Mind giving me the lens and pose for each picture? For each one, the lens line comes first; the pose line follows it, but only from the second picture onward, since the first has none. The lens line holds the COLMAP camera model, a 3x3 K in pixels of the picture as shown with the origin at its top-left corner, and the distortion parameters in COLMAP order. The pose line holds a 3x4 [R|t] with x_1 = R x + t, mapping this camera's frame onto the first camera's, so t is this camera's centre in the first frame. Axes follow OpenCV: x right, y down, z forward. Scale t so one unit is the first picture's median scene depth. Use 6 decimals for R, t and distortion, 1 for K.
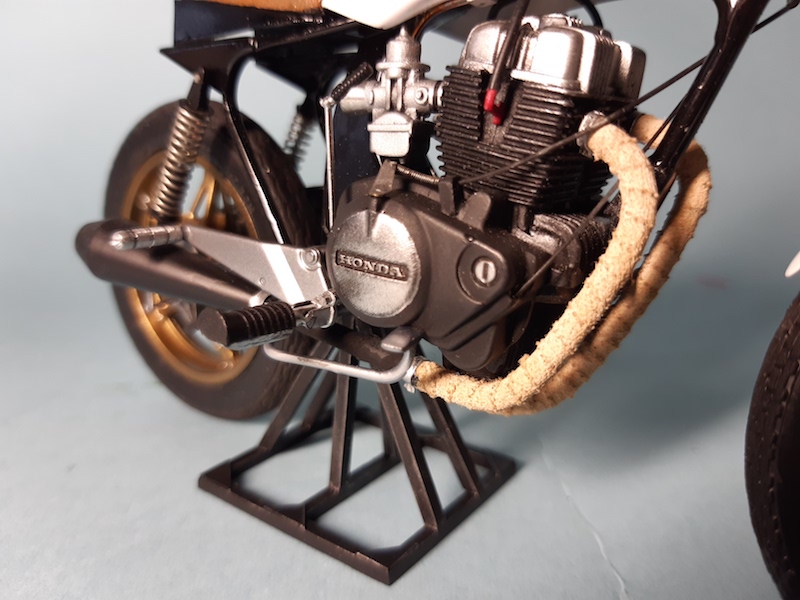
lens RADIAL K [[668.3, 0, 398.2], [0, 668.3, 293.6], [0, 0, 1]] dist [0.004798, -0.078474]
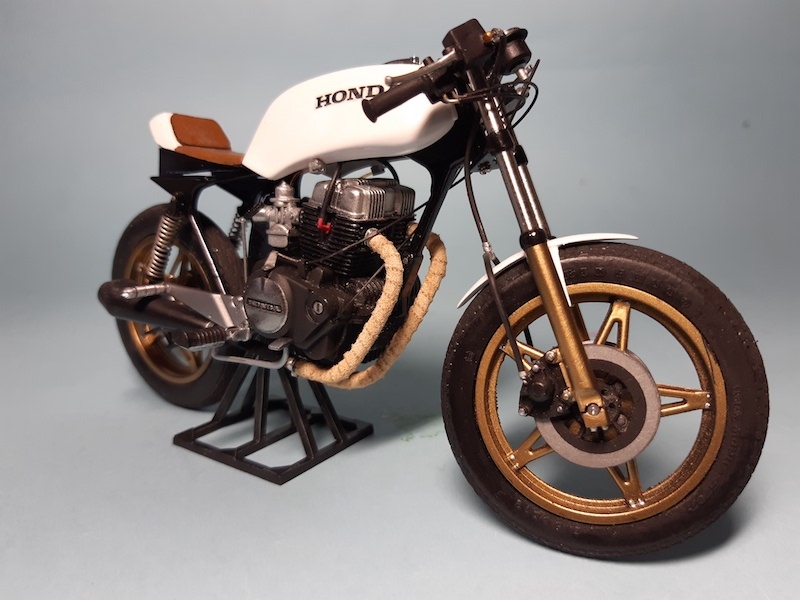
lens RADIAL K [[668.3, 0, 398.2], [0, 668.3, 293.6], [0, 0, 1]] dist [0.004798, -0.078474]
pose [[0.999517, -0.007174, 0.030226, 0.254512], [0.009227, 0.997619, -0.068344, 0.051806], [-0.029663, 0.068590, 0.997204, -0.827035]]
